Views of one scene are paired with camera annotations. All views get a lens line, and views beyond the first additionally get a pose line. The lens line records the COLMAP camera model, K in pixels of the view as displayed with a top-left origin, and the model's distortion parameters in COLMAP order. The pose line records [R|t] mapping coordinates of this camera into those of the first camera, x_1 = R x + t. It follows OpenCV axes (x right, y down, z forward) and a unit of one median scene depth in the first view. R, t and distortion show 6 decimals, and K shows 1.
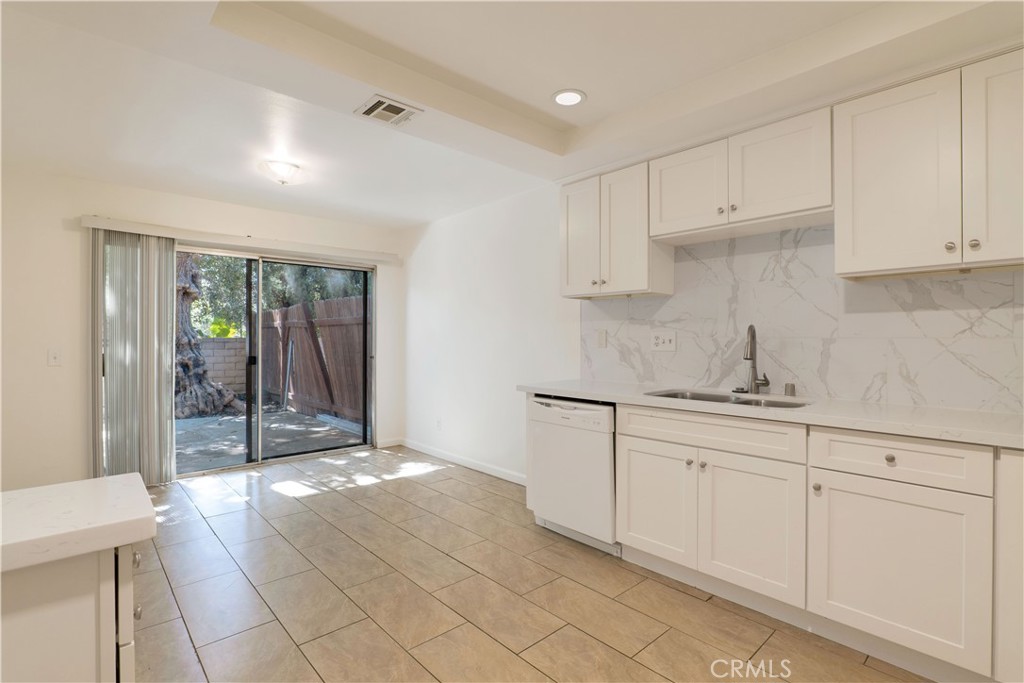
lens RADIAL K [[486.5, 0, 509.2], [0, 486.5, 341.9], [0, 0, 1]] dist [-0.022011, 0.003847]
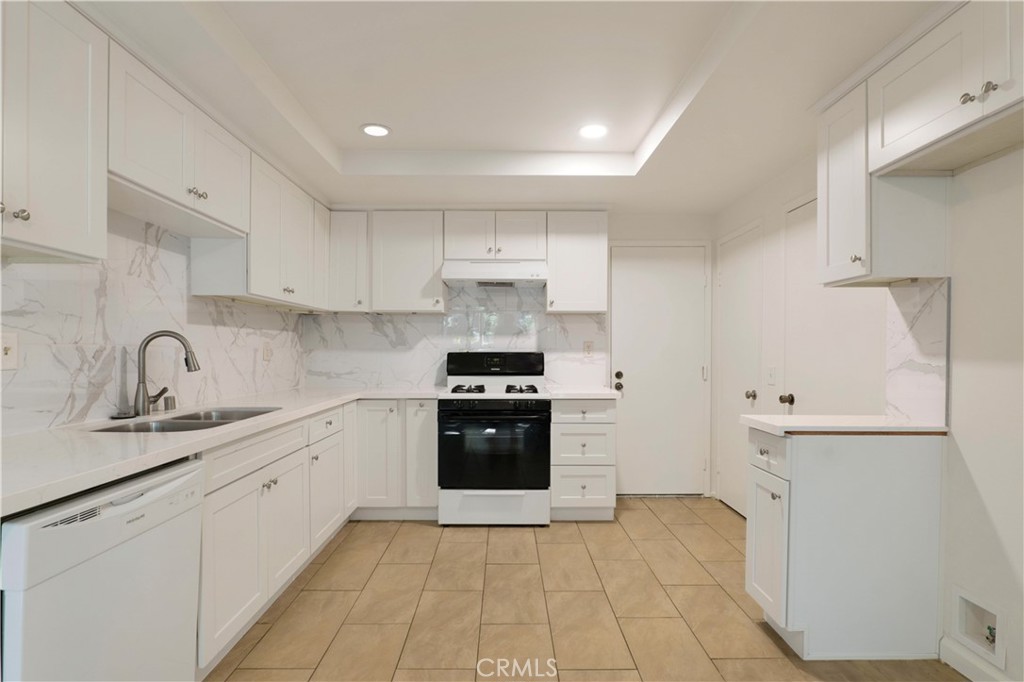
lens RADIAL K [[486.5, 0, 506.9], [0, 486.5, 359.3], [0, 0, 1]] dist [-0.022011, 0.003847]
pose [[-0.748723, -0.016853, 0.662669, -0.307256], [-0.001137, 0.999708, 0.024140, -0.004095], [-0.662882, 0.017321, -0.748524, 0.769018]]
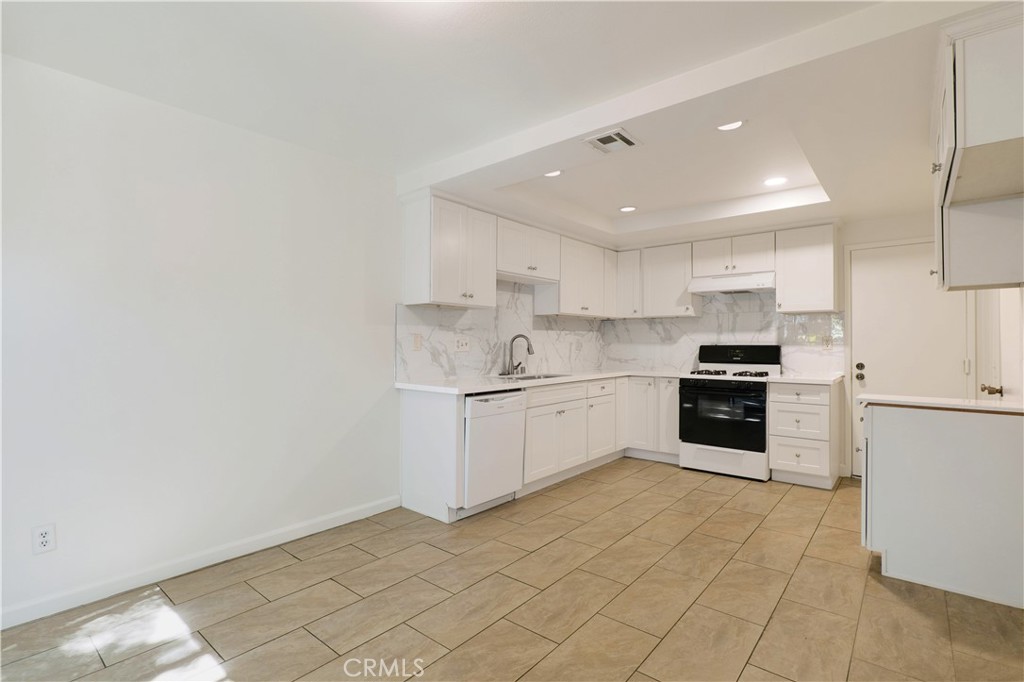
lens RADIAL K [[486.5, 0, 510.9], [0, 486.5, 341.3], [0, 0, 1]] dist [-0.022011, 0.003847]
pose [[-0.138930, 0.000637, 0.990302, -0.767899], [0.003420, 0.999994, -0.000164, -0.006596], [-0.990296, 0.003364, -0.138931, 0.797142]]
